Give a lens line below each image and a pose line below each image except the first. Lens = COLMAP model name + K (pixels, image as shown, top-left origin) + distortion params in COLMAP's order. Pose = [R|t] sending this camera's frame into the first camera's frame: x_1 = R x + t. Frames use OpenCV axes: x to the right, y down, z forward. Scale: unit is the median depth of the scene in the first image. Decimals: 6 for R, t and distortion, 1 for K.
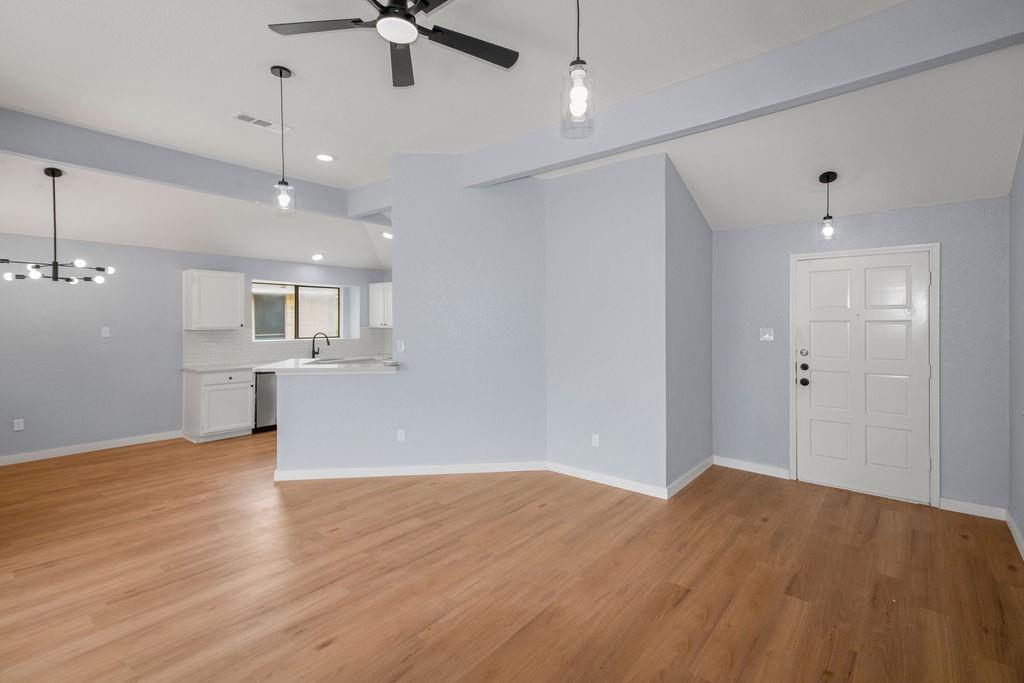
lens RADIAL K [[474.9, 0, 502.9], [0, 474.9, 323.7], [0, 0, 1]] dist [0.022963, -0.002419]
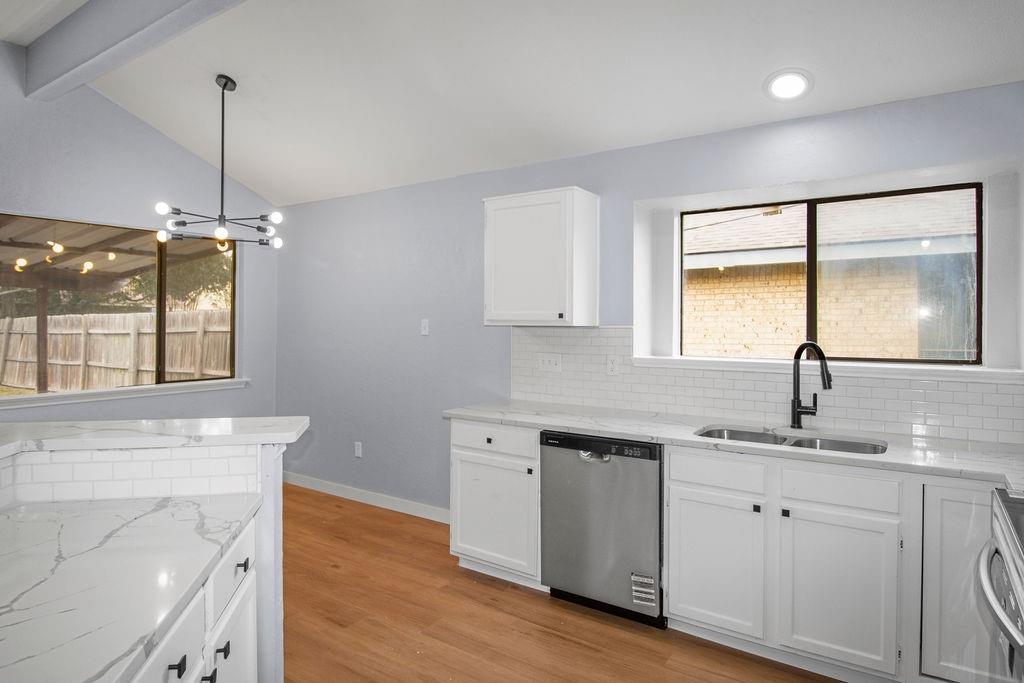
lens RADIAL K [[605.7, 0, 520.5], [0, 605.7, 328.8], [0, 0, 1]] dist [0.001760, -0.000169]
pose [[0.099364, 0.005918, -0.995034, -0.060211], [-0.013632, 0.999897, 0.004586, 0.020954], [0.994958, 0.013109, 0.099434, 1.486492]]
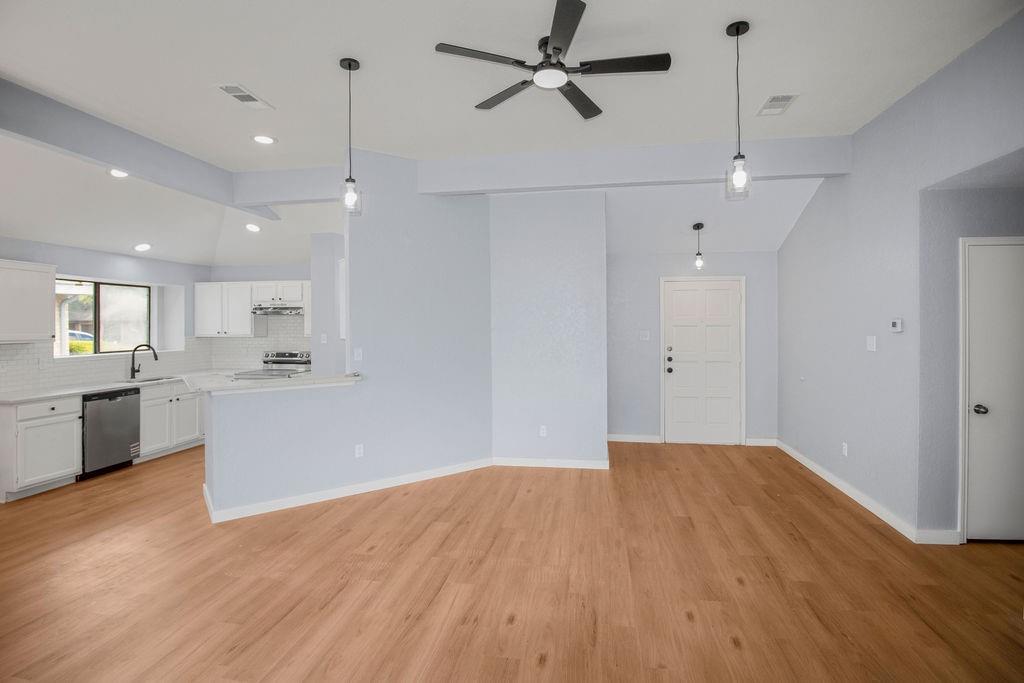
lens RADIAL K [[498.1, 0, 509.8], [0, 498.1, 322.7], [0, 0, 1]] dist [-0.014756, -0.003179]
pose [[0.861406, -0.001733, 0.507914, -0.530626], [0.009767, 0.999866, -0.013153, -0.000093], [-0.507823, 0.016291, 0.861307, 0.005600]]
